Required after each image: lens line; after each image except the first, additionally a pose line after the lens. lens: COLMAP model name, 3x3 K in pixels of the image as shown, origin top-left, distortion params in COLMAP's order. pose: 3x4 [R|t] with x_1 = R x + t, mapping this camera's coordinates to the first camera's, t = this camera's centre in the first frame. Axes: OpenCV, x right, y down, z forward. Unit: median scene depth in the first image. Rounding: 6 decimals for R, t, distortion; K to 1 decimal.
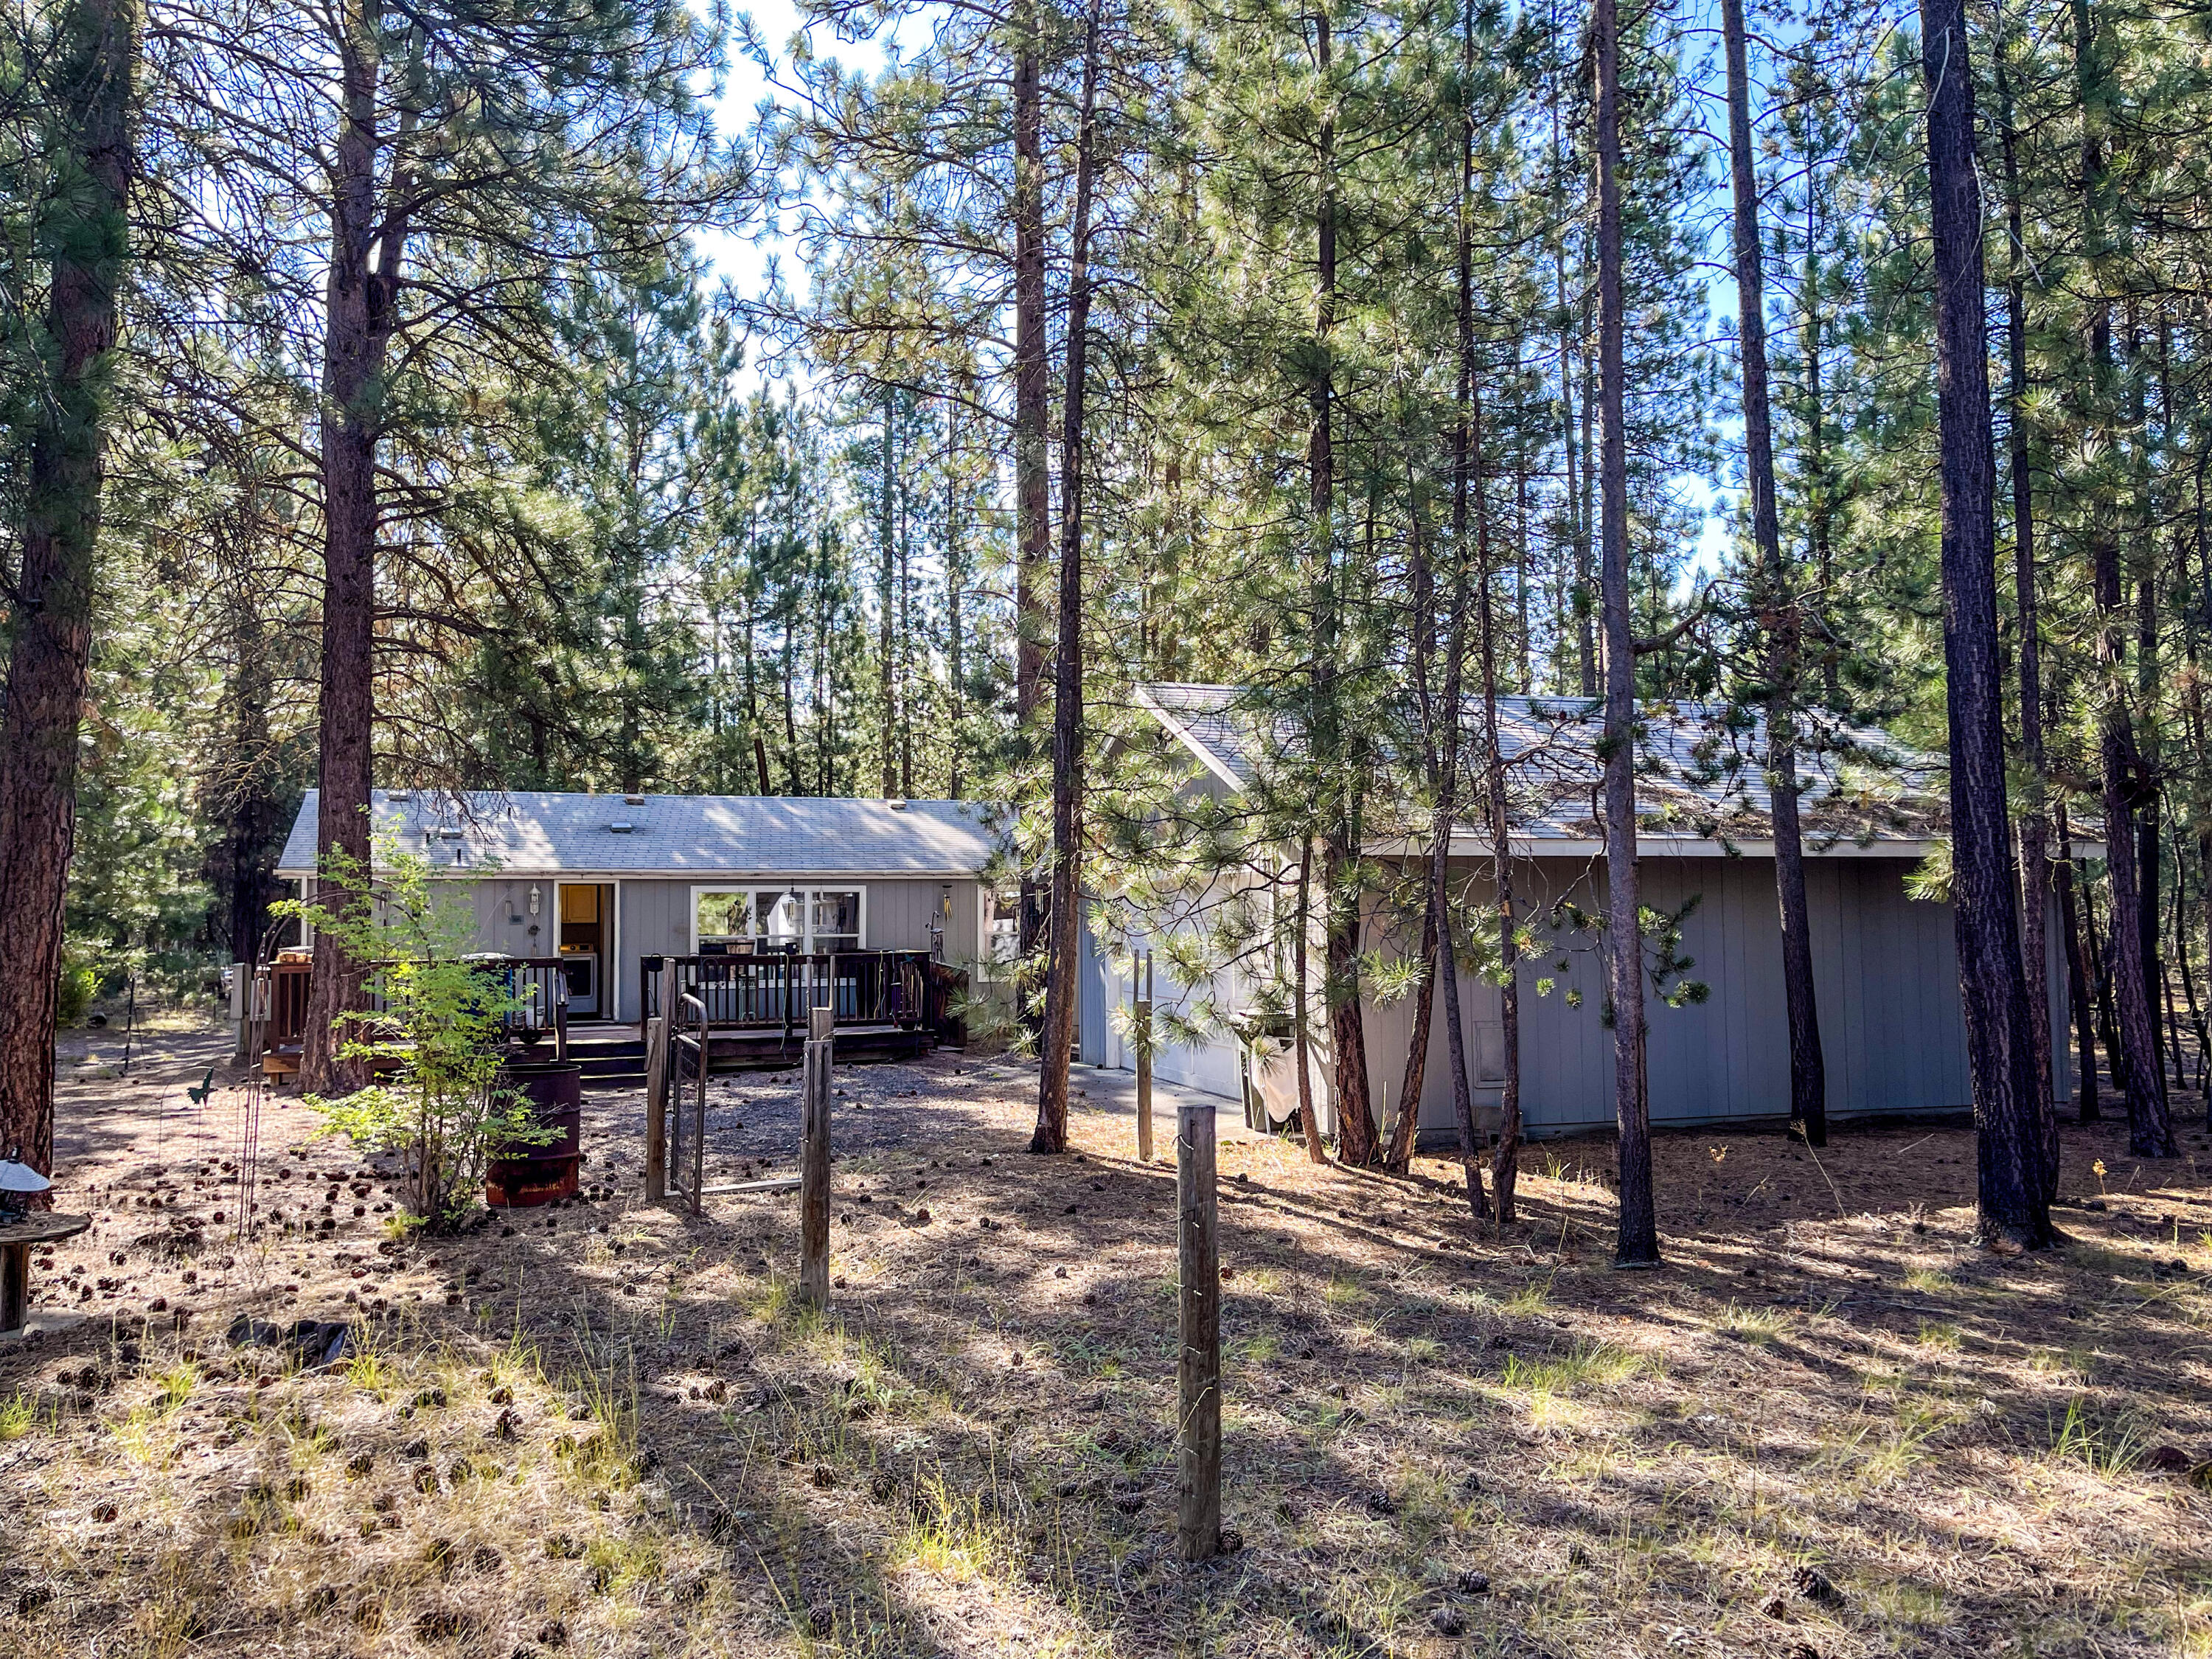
lens RADIAL K [[1671.8, 0, 1100.0], [0, 1671.8, 821.3], [0, 0, 1]] dist [0.017691, -0.005692]
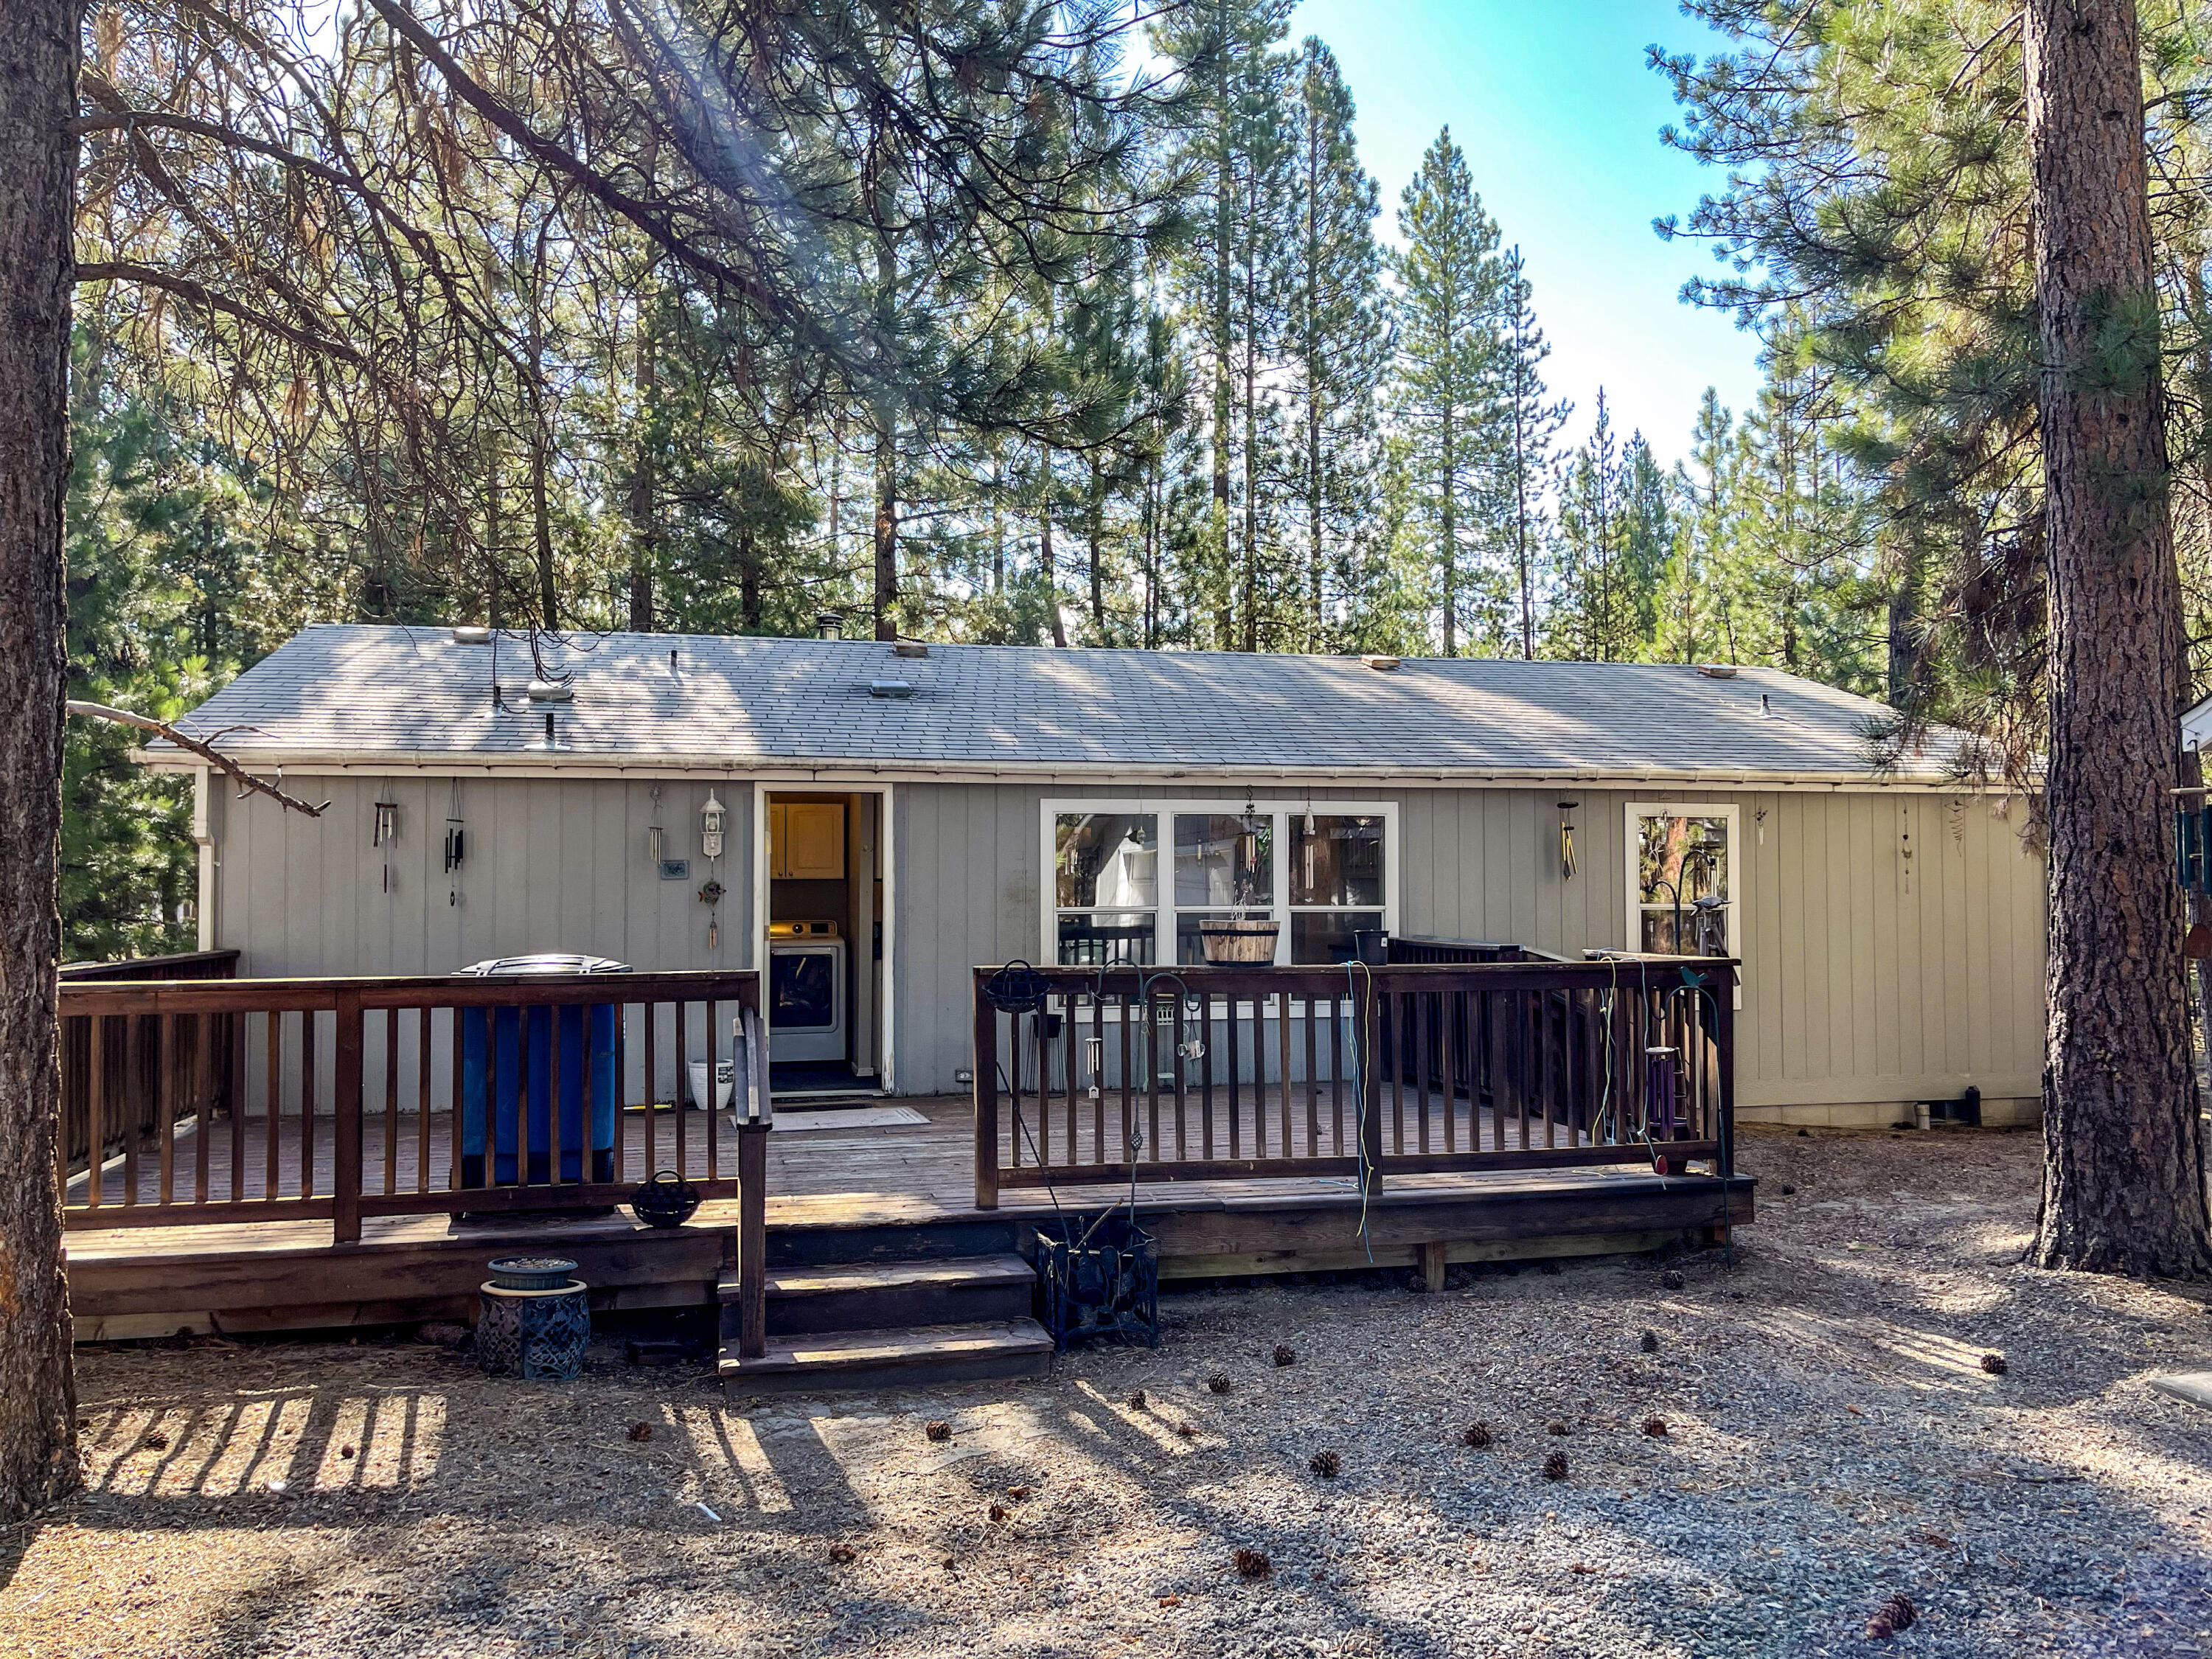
lens RADIAL K [[1671.8, 0, 1111.0], [0, 1671.8, 841.3], [0, 0, 1]] dist [0.017691, -0.005692]
pose [[0.991898, 0.001718, -0.127025, -0.165663], [0.002542, 0.999440, 0.033369, 0.034862], [0.127011, -0.033421, 0.991338, 0.541508]]
